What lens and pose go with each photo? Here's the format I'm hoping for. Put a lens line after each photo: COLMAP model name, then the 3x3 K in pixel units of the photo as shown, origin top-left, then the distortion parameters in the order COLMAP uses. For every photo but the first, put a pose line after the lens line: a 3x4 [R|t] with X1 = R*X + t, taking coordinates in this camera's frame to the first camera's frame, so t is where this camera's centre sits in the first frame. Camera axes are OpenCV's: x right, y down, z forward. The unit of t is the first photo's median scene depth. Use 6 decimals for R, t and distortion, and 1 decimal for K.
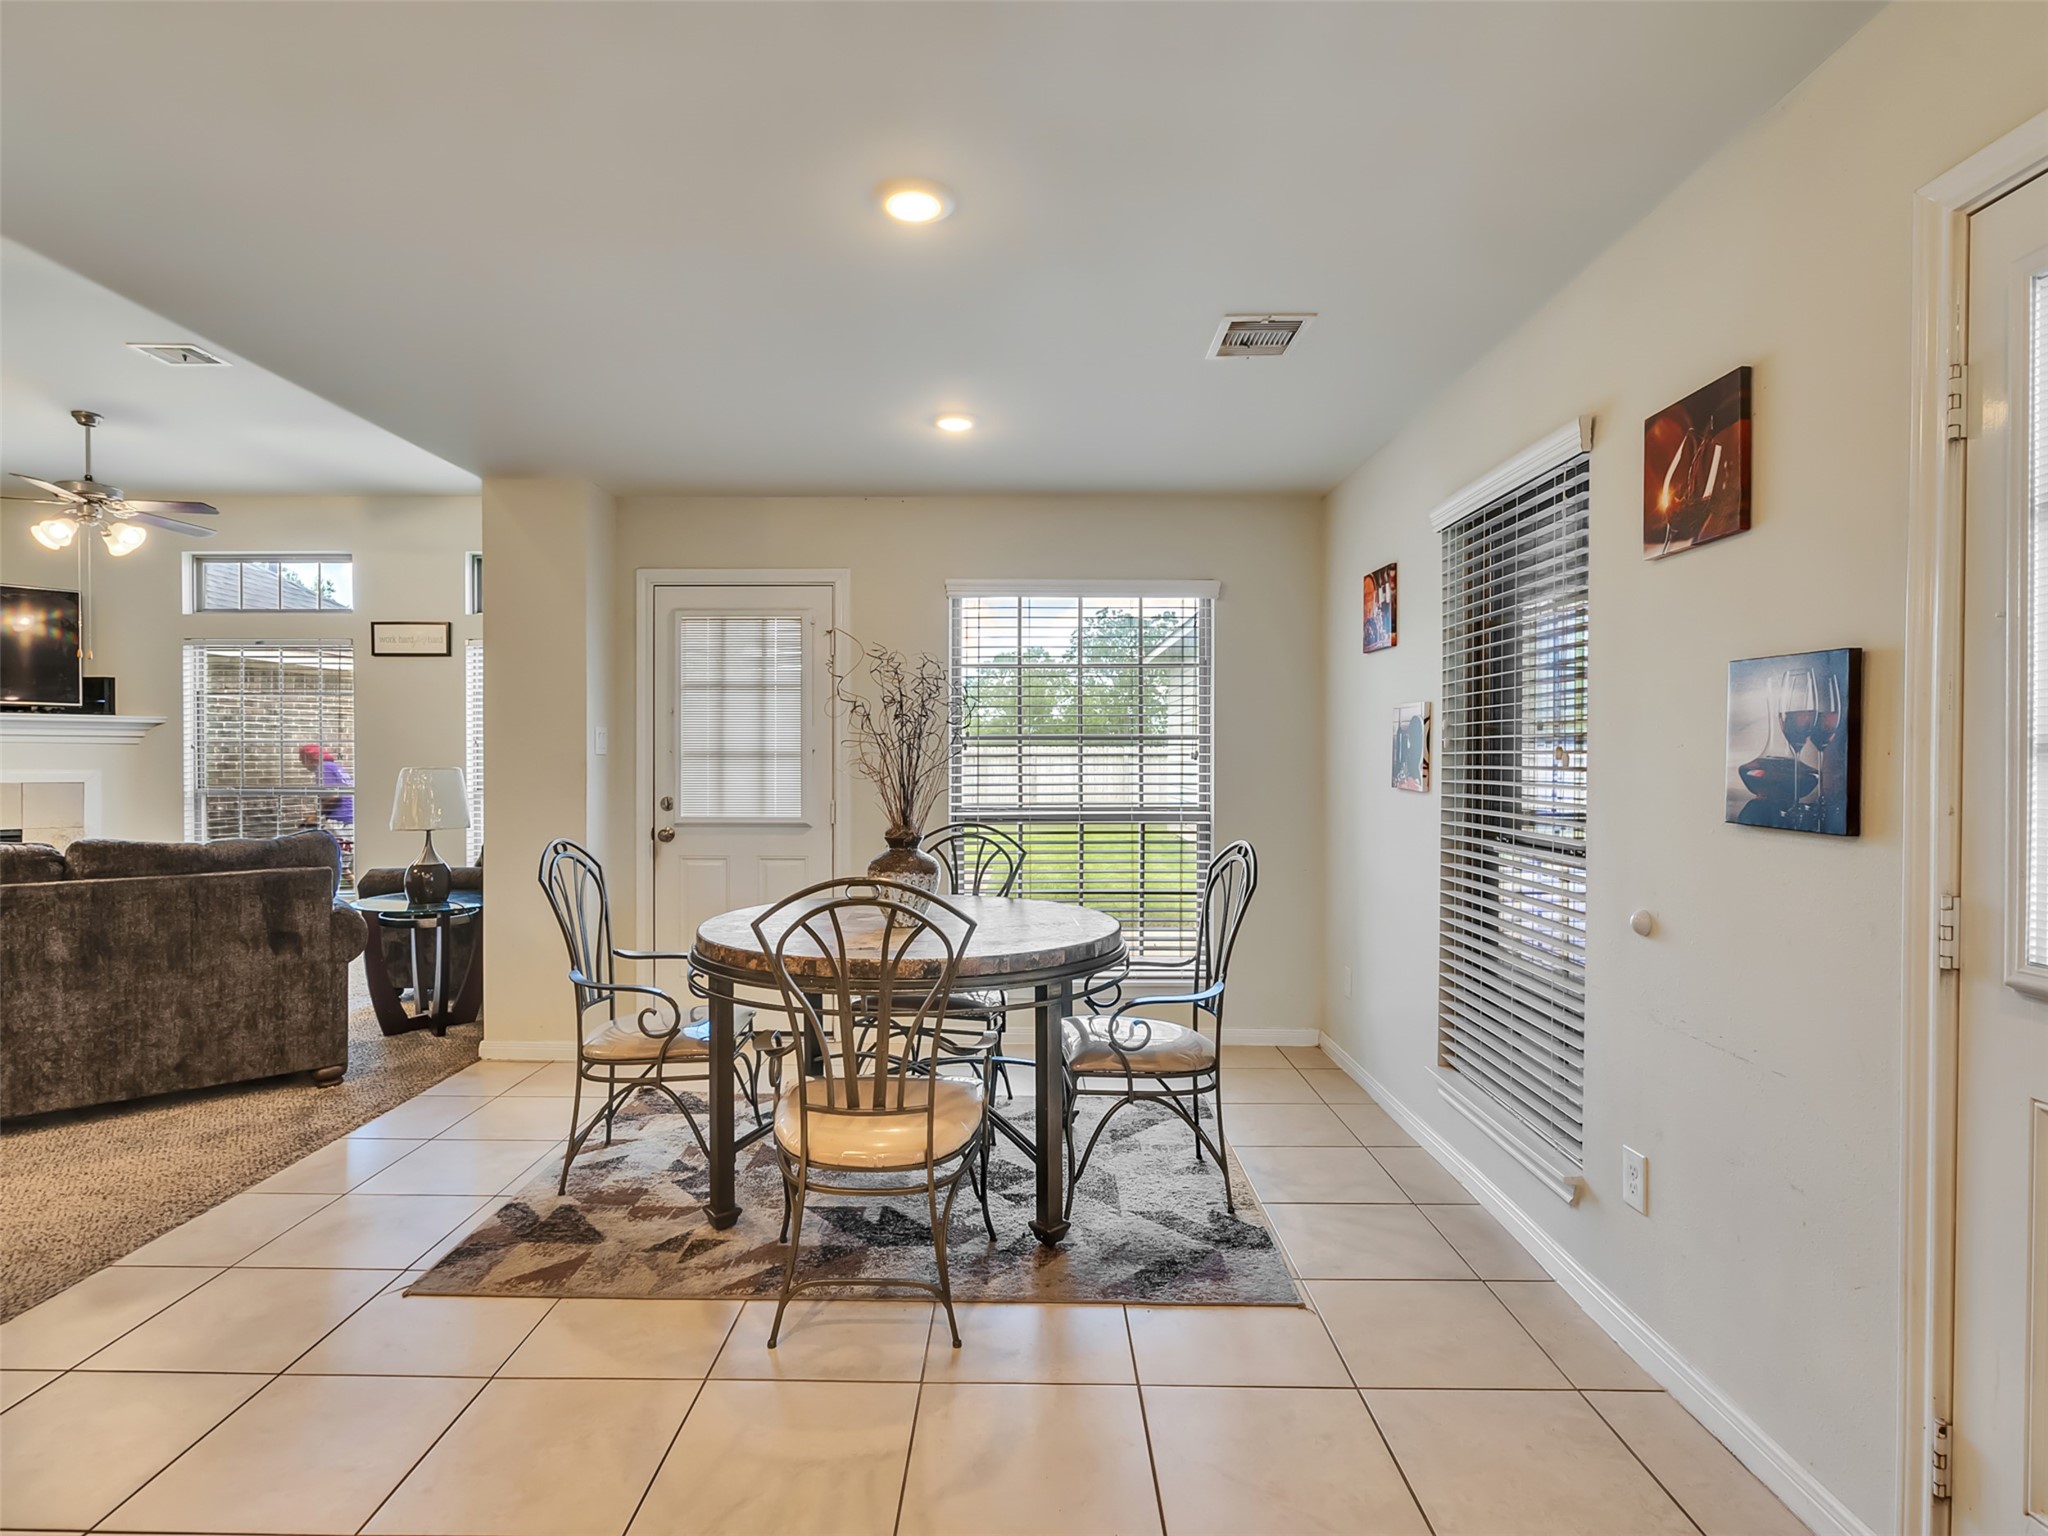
lens RADIAL K [[1048.6, 0, 1010.8], [0, 1048.6, 765.9], [0, 0, 1]] dist [-0.007734, 0.006218]
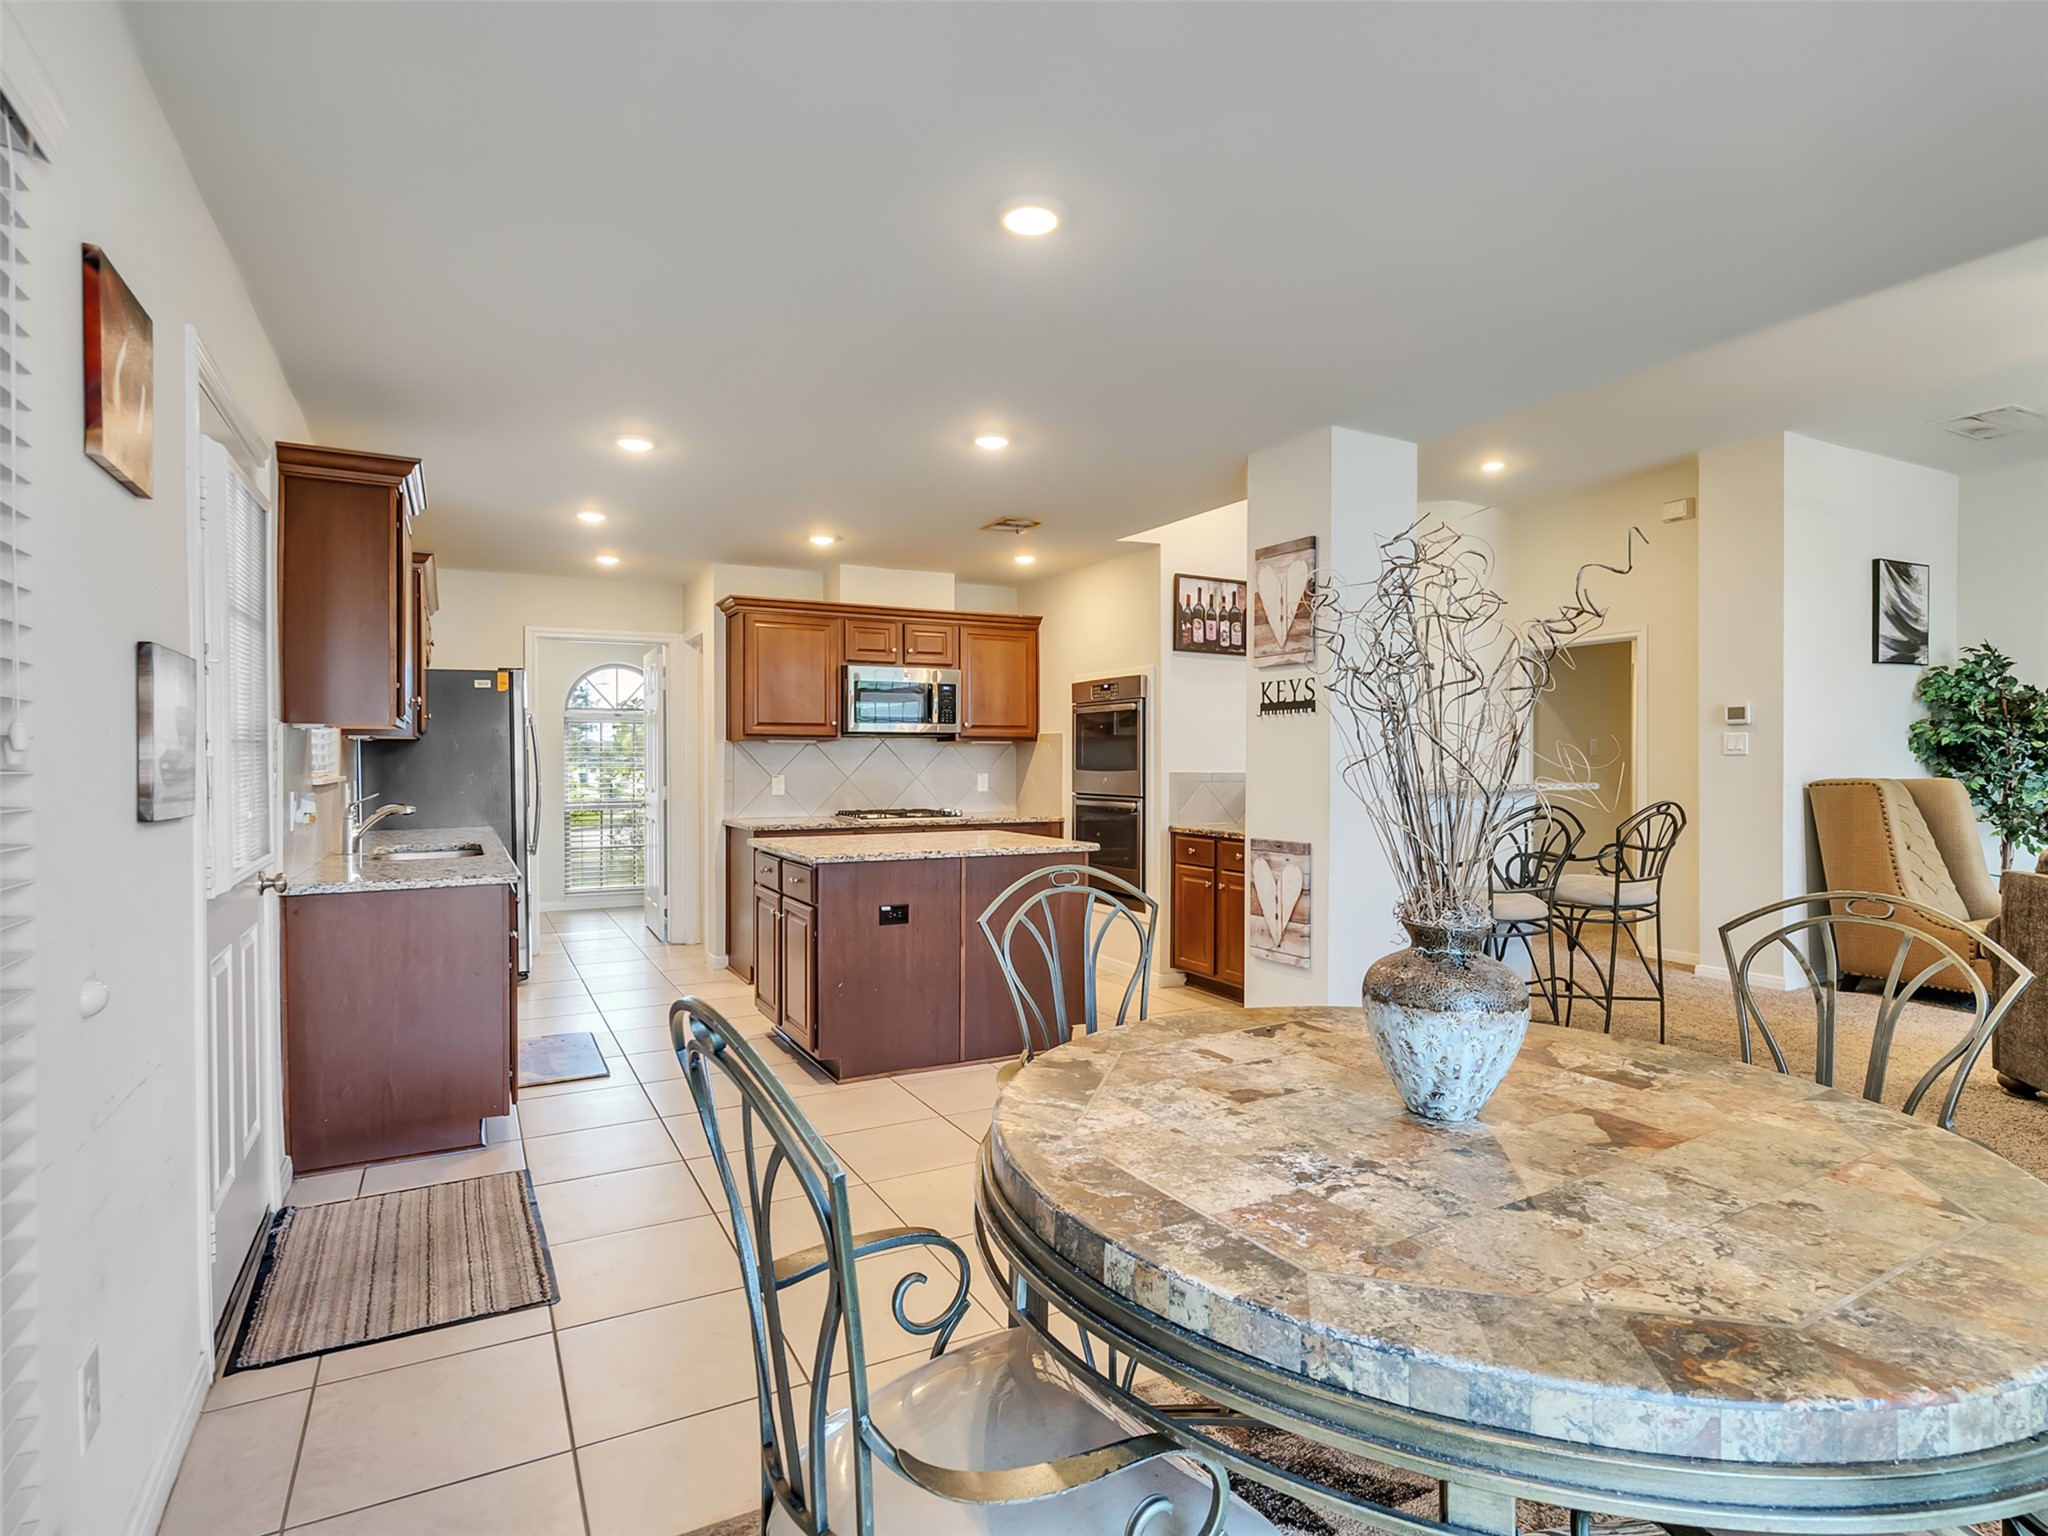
lens RADIAL K [[1048.6, 0, 1010.8], [0, 1048.6, 765.9], [0, 0, 1]] dist [-0.007734, 0.006218]
pose [[-0.876622, -0.000008, -0.481180, 0.198217], [-0.007473, 0.999880, 0.013597, -0.004959], [0.481122, 0.015515, -0.876516, 0.896026]]
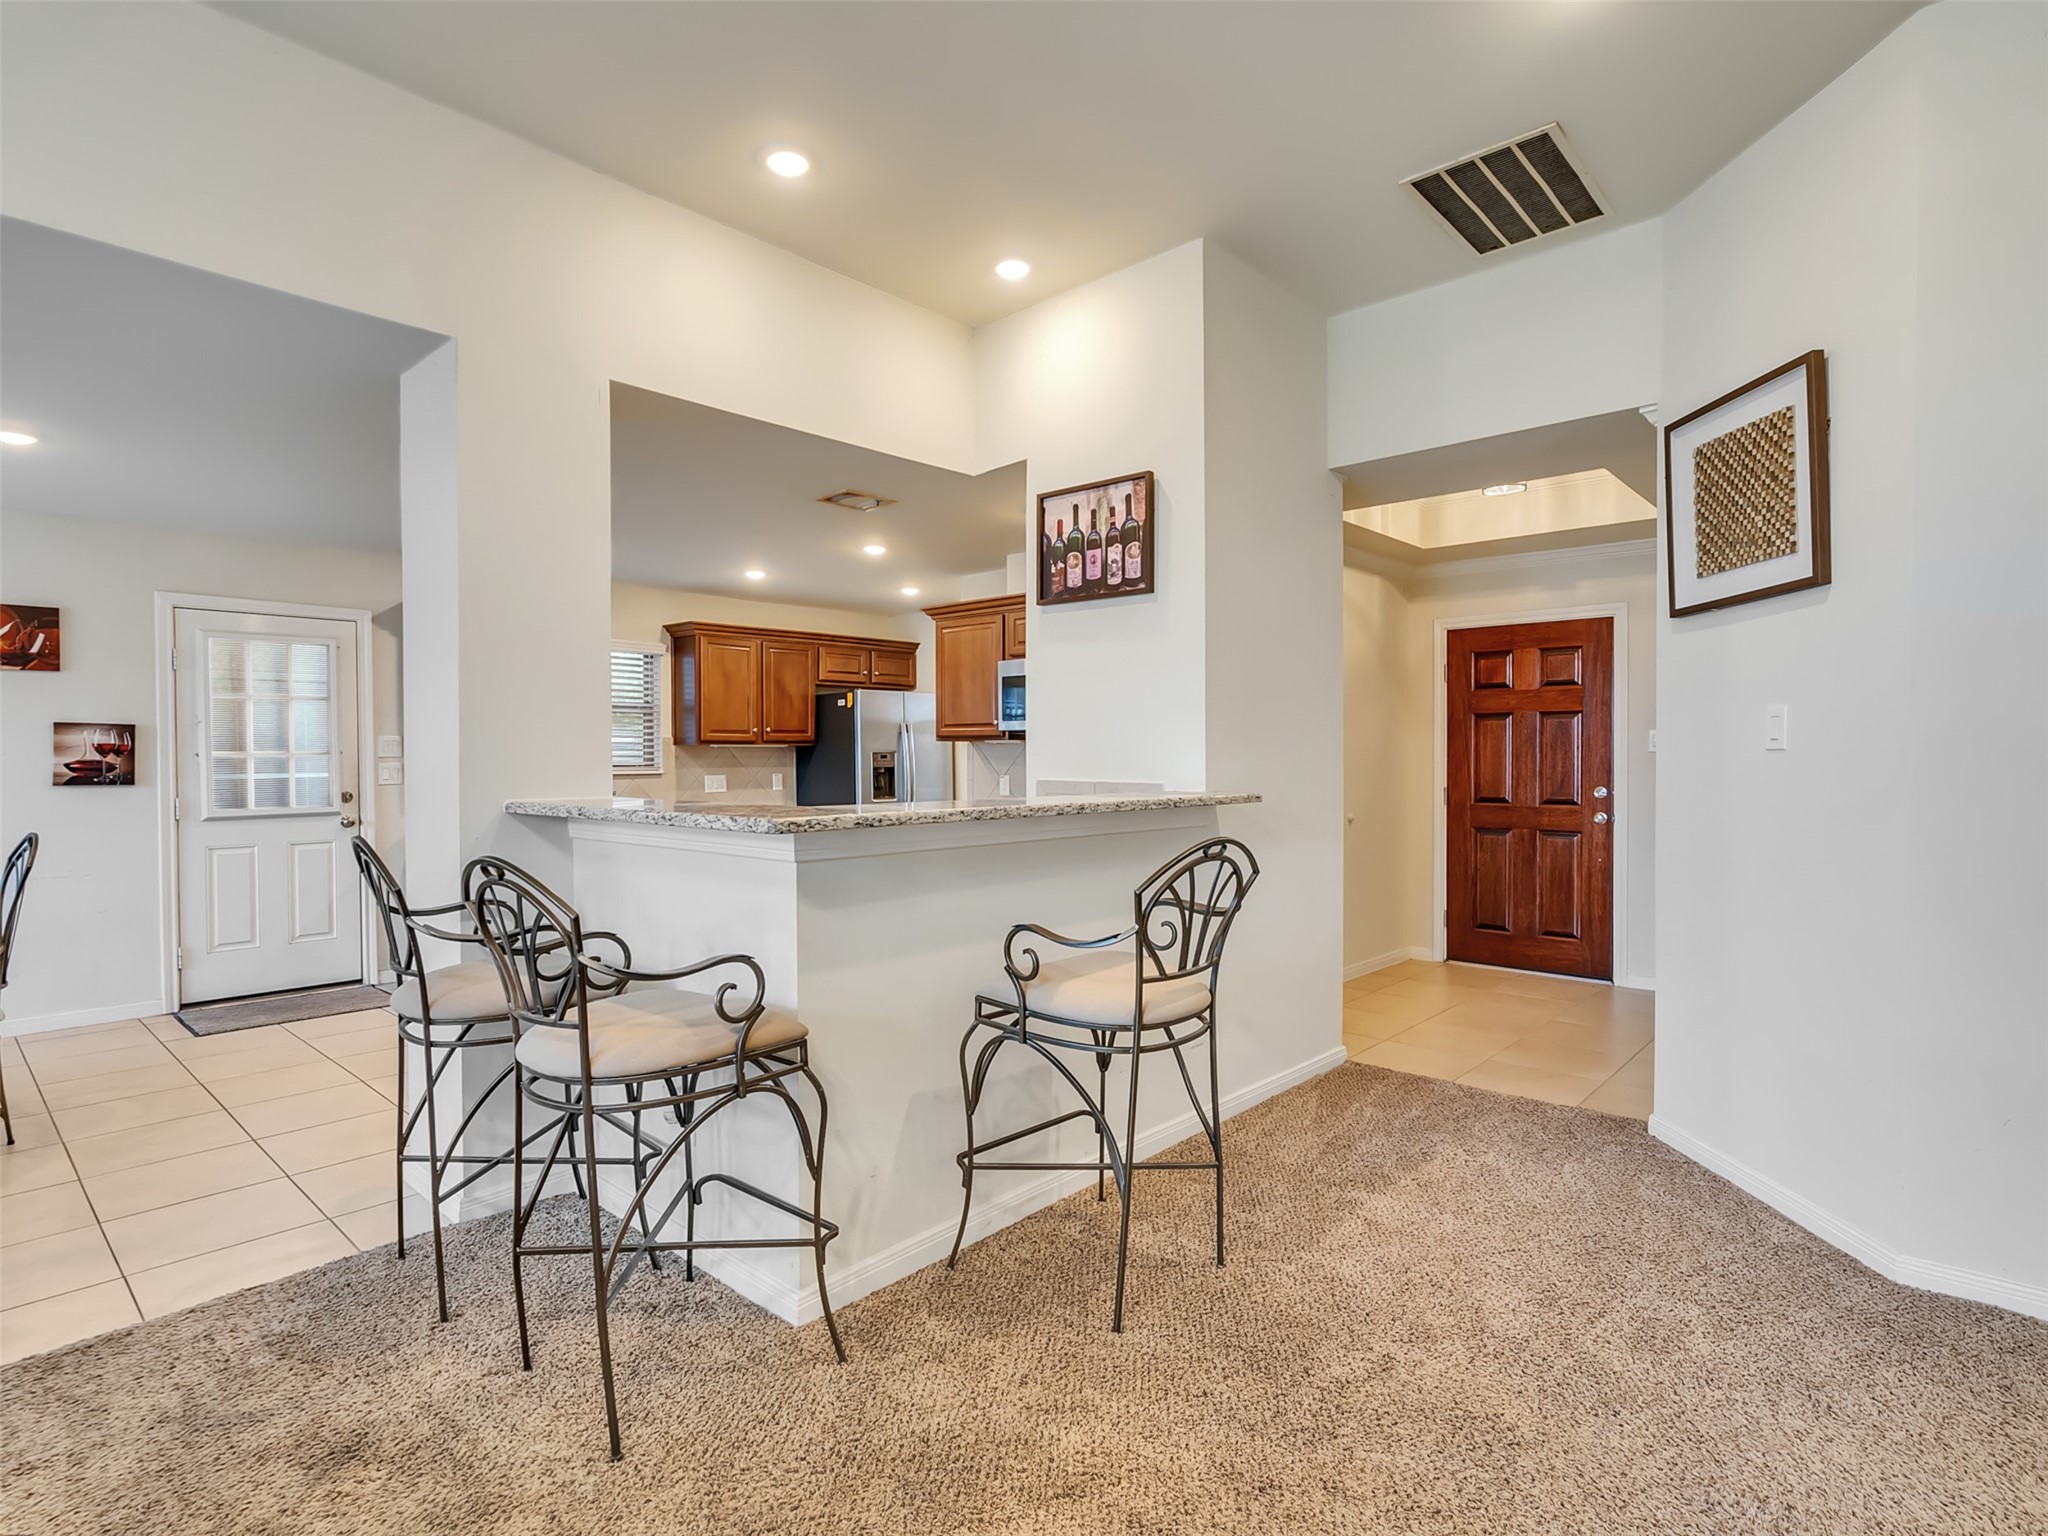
lens RADIAL K [[1048.6, 0, 1010.8], [0, 1048.6, 765.9], [0, 0, 1]] dist [-0.007734, 0.006218]
pose [[-0.742676, -0.006966, 0.669615, -1.146390], [0.007270, 0.999803, 0.018464, -0.009790], [-0.669611, 0.018581, -0.742479, 0.558894]]
